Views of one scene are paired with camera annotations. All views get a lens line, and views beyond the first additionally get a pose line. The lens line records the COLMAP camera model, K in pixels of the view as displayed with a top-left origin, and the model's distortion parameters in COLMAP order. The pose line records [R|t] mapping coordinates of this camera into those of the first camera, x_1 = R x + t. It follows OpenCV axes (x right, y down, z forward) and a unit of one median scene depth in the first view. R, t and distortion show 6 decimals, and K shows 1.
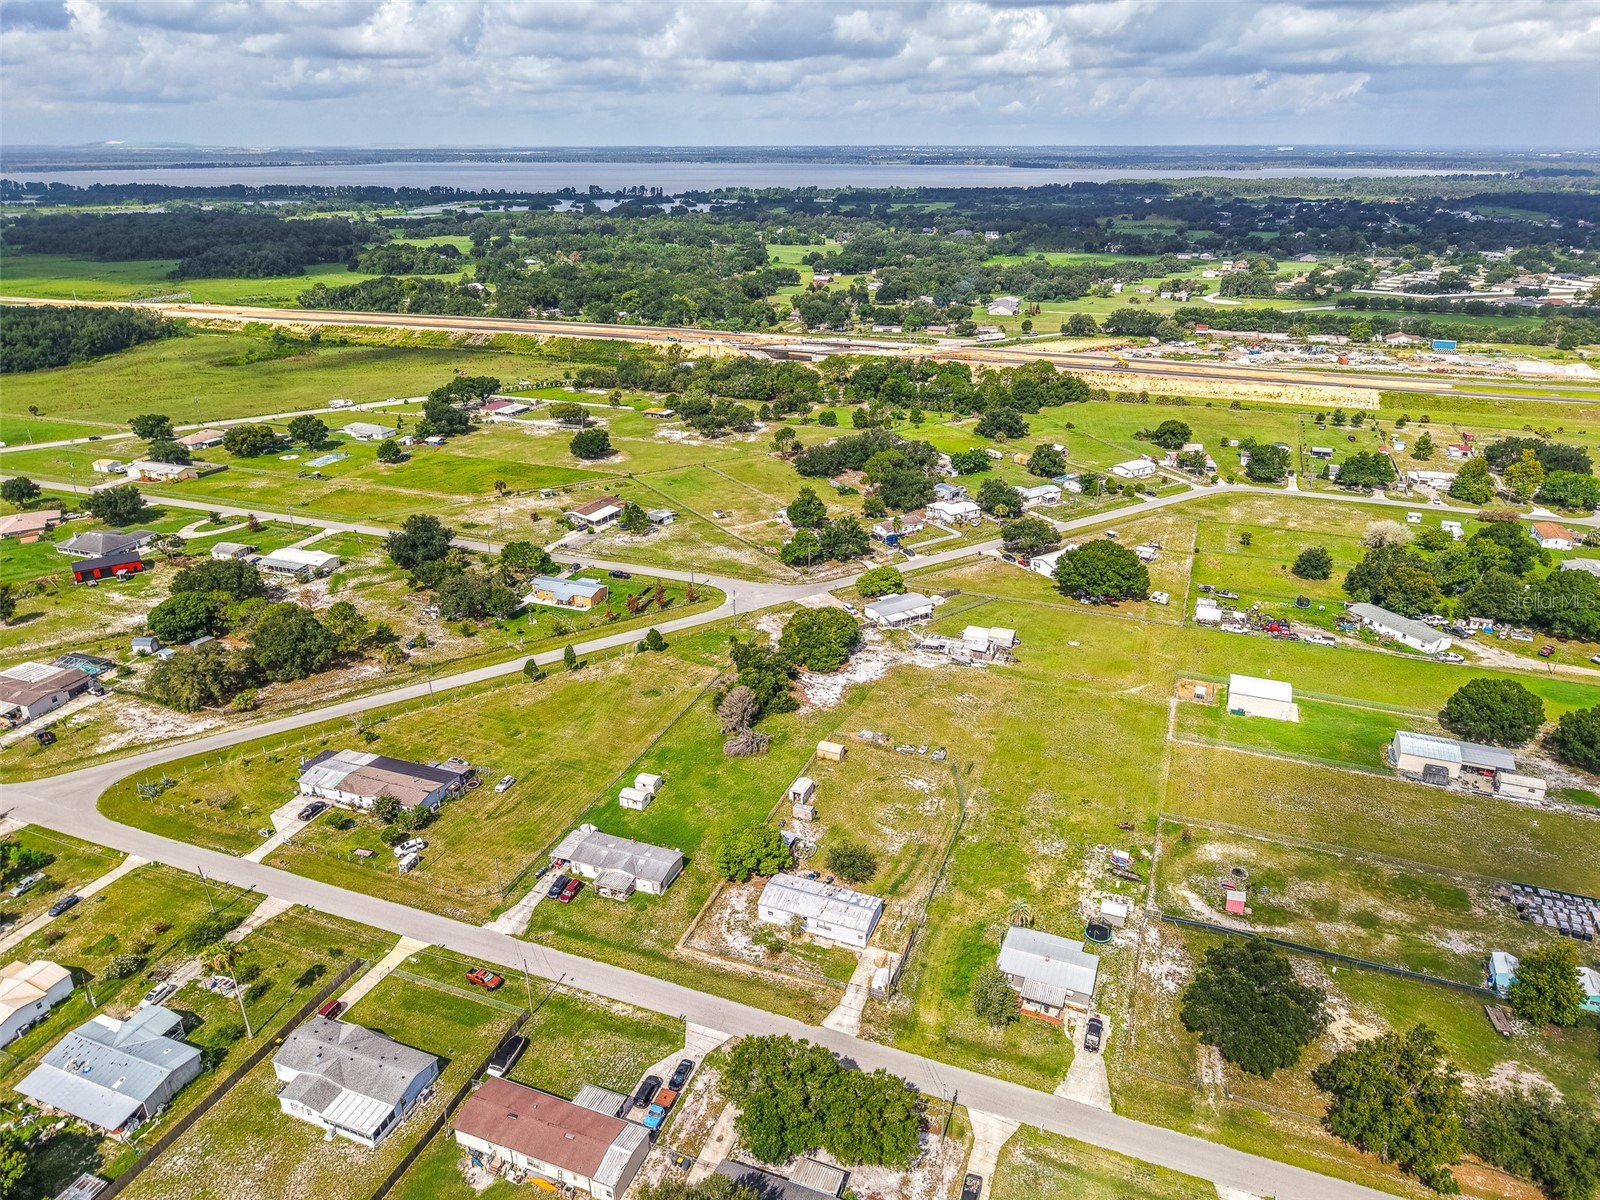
lens RADIAL K [[1066.0, 0, 807.6], [0, 1066.0, 585.2], [0, 0, 1]] dist [0.037994, -0.041215]
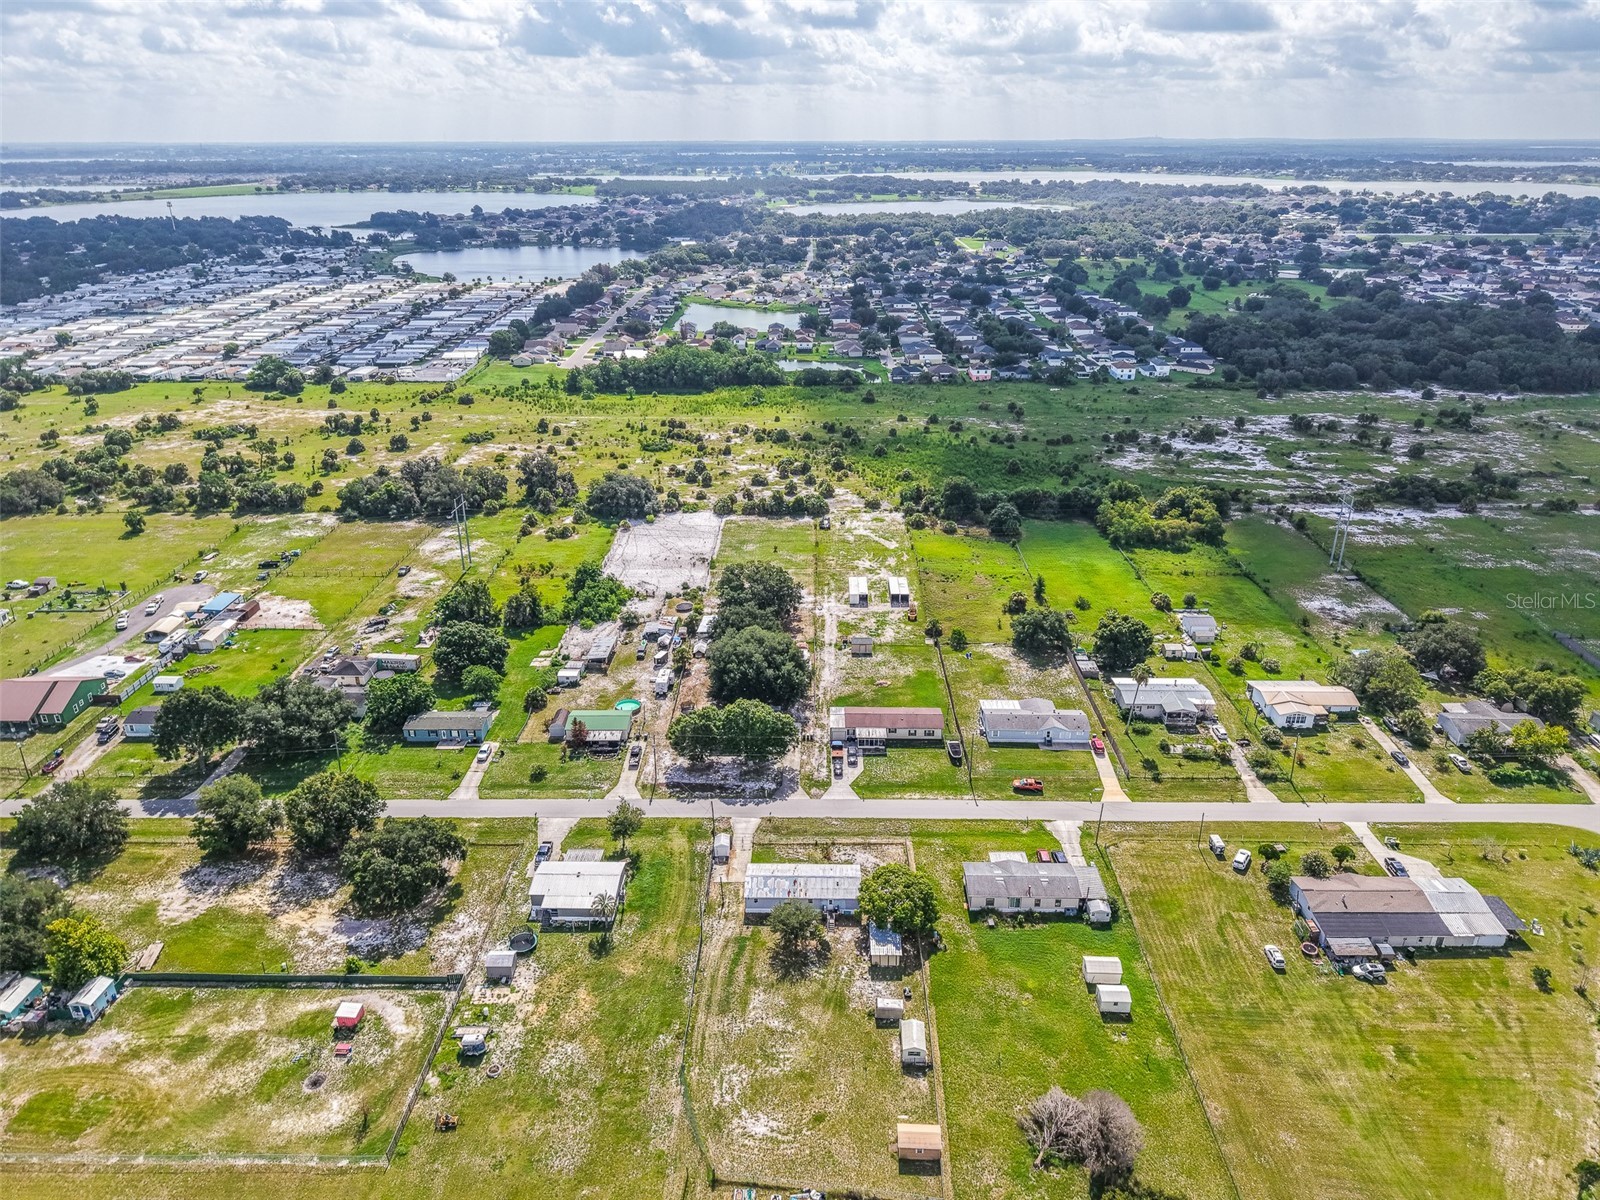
lens RADIAL K [[1066.0, 0, 803.5], [0, 1066.0, 608.6], [0, 0, 1]] dist [0.037994, -0.041215]
pose [[-0.939740, 0.141580, -0.311198, 0.263490], [-0.128301, 0.697667, 0.704841, -0.539537], [0.316904, 0.702294, -0.637460, 1.342836]]
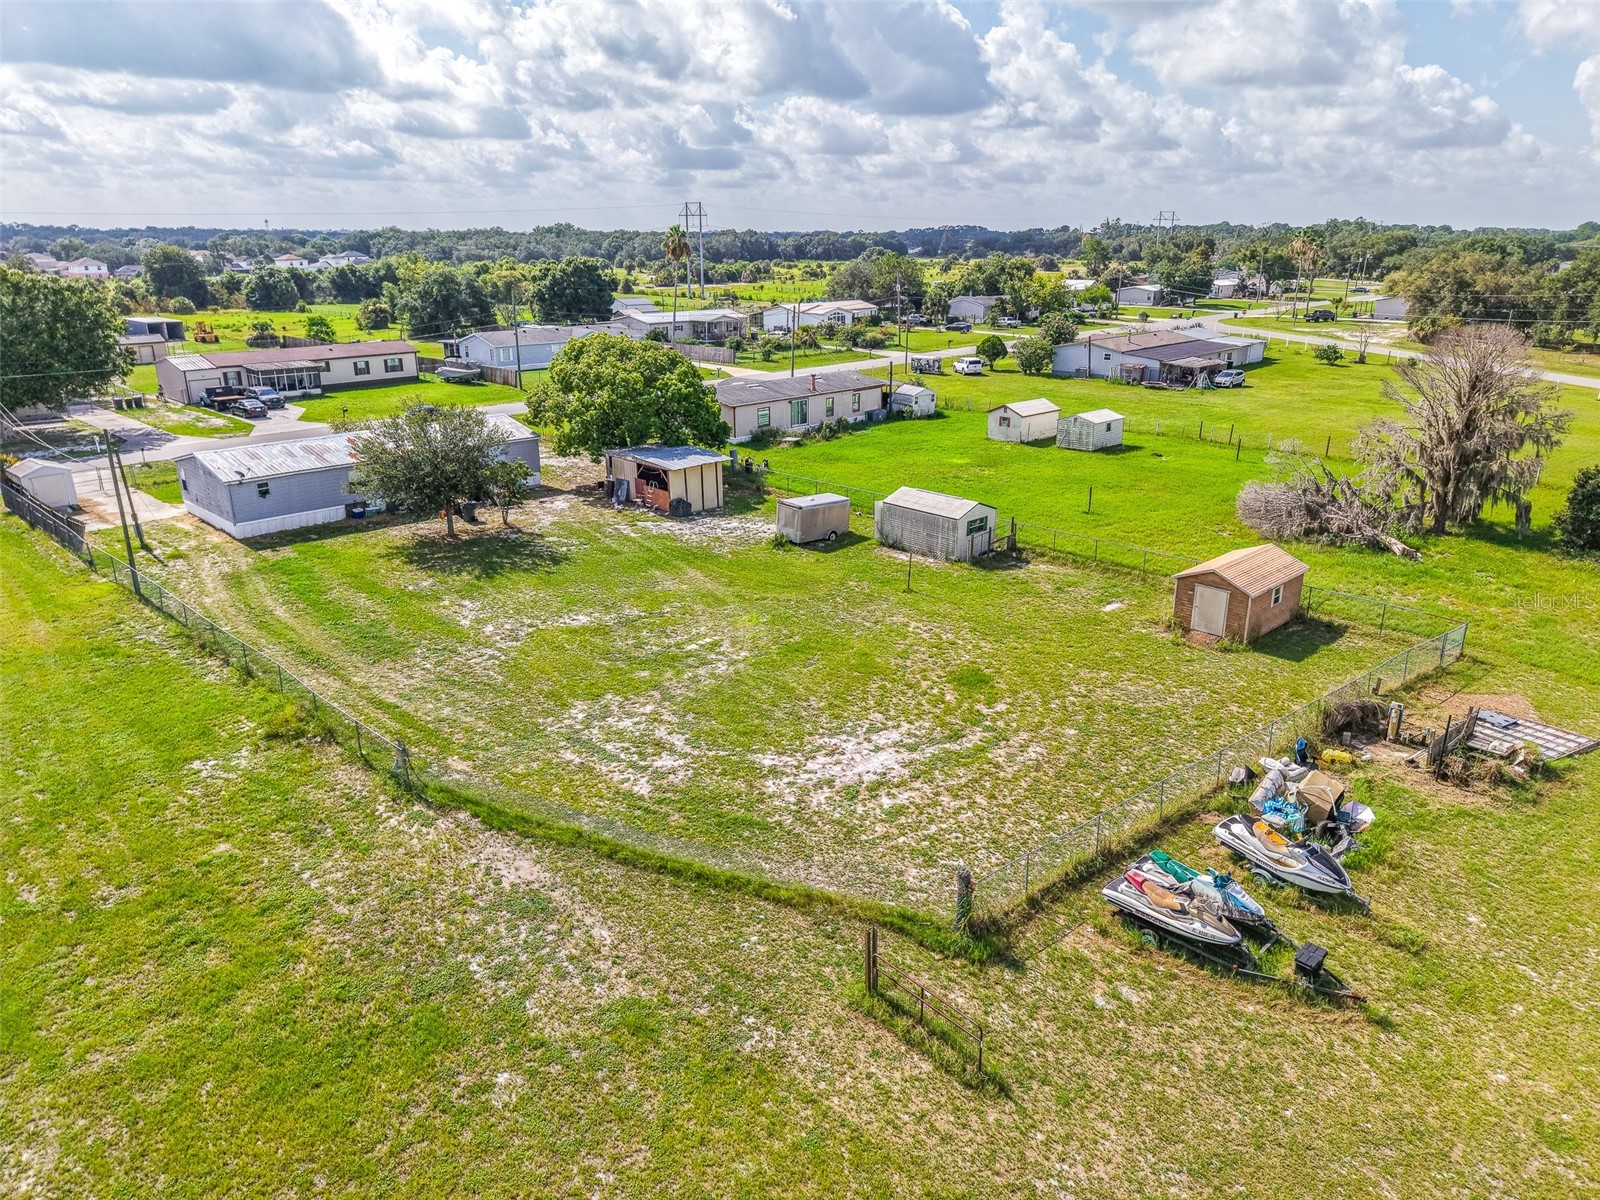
lens RADIAL K [[1066.0, 0, 802.0], [0, 1066.0, 604.0], [0, 0, 1]] dist [0.037994, -0.041215]
pose [[-0.398860, 0.301251, -0.866117, 0.264757], [-0.347327, 0.824500, 0.446725, 0.113436], [0.848690, 0.479007, -0.224227, 1.138659]]
